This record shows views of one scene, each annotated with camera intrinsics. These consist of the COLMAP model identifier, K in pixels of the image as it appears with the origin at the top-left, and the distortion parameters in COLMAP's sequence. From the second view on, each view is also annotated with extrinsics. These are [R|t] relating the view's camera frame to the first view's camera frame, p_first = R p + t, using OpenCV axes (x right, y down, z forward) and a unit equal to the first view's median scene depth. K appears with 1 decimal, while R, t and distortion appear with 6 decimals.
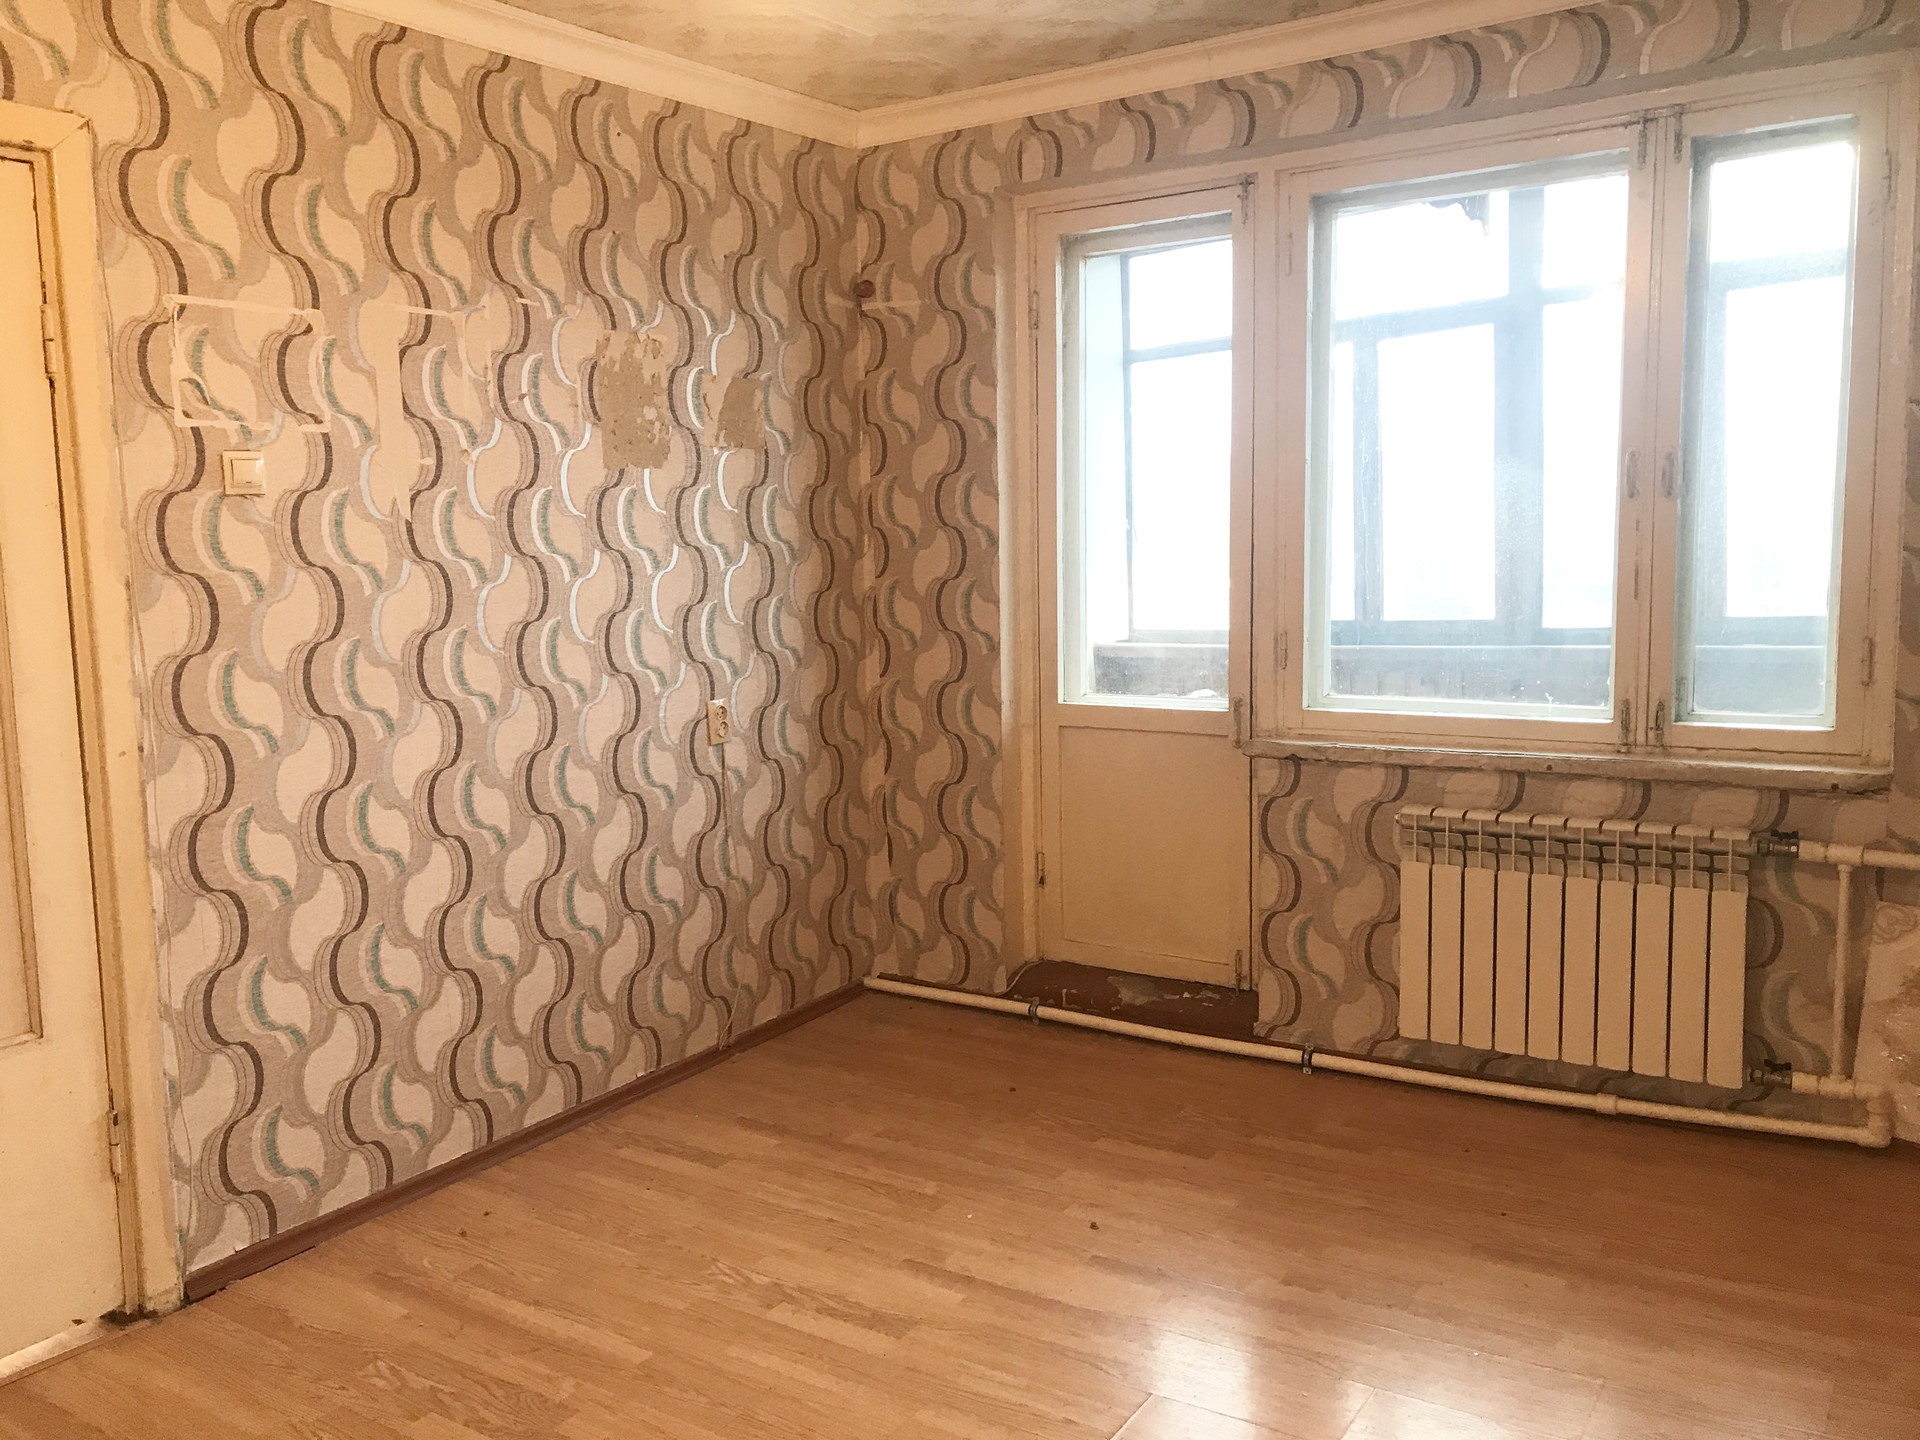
lens RADIAL K [[1561.7, 0, 949.7], [0, 1561.7, 716.6], [0, 0, 1]] dist [0.006820, 0.008587]
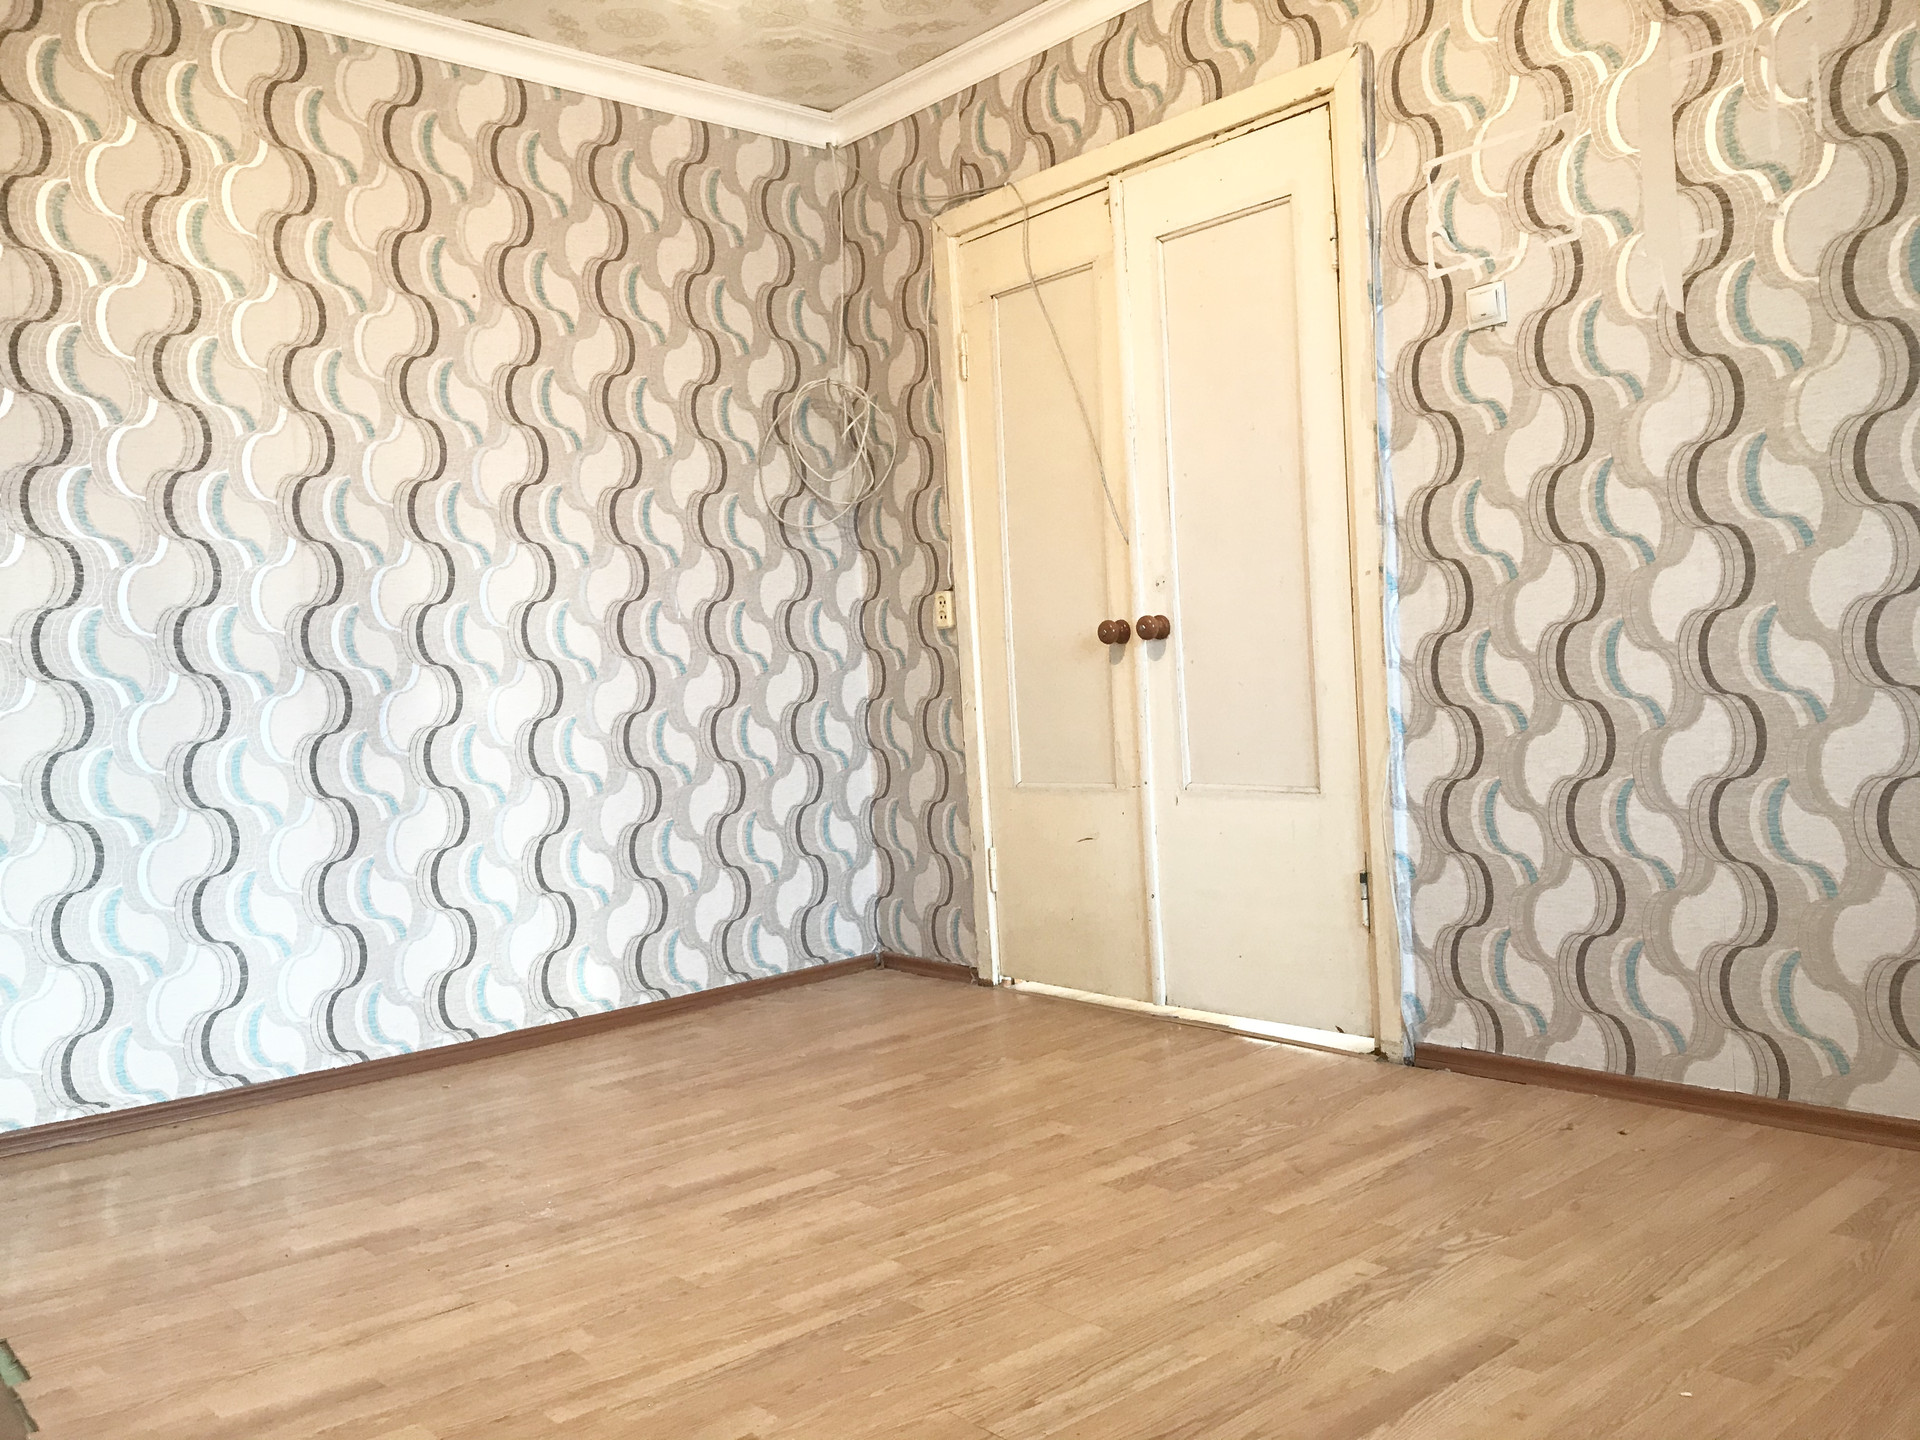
lens RADIAL K [[1561.7, 0, 950.5], [0, 1561.7, 727.0], [0, 0, 1]] dist [0.006820, 0.008587]
pose [[-0.282894, 0.067320, -0.956786, 0.650428], [-0.049284, 0.995196, 0.084595, 0.051084], [0.957884, 0.071085, -0.278217, 0.948814]]
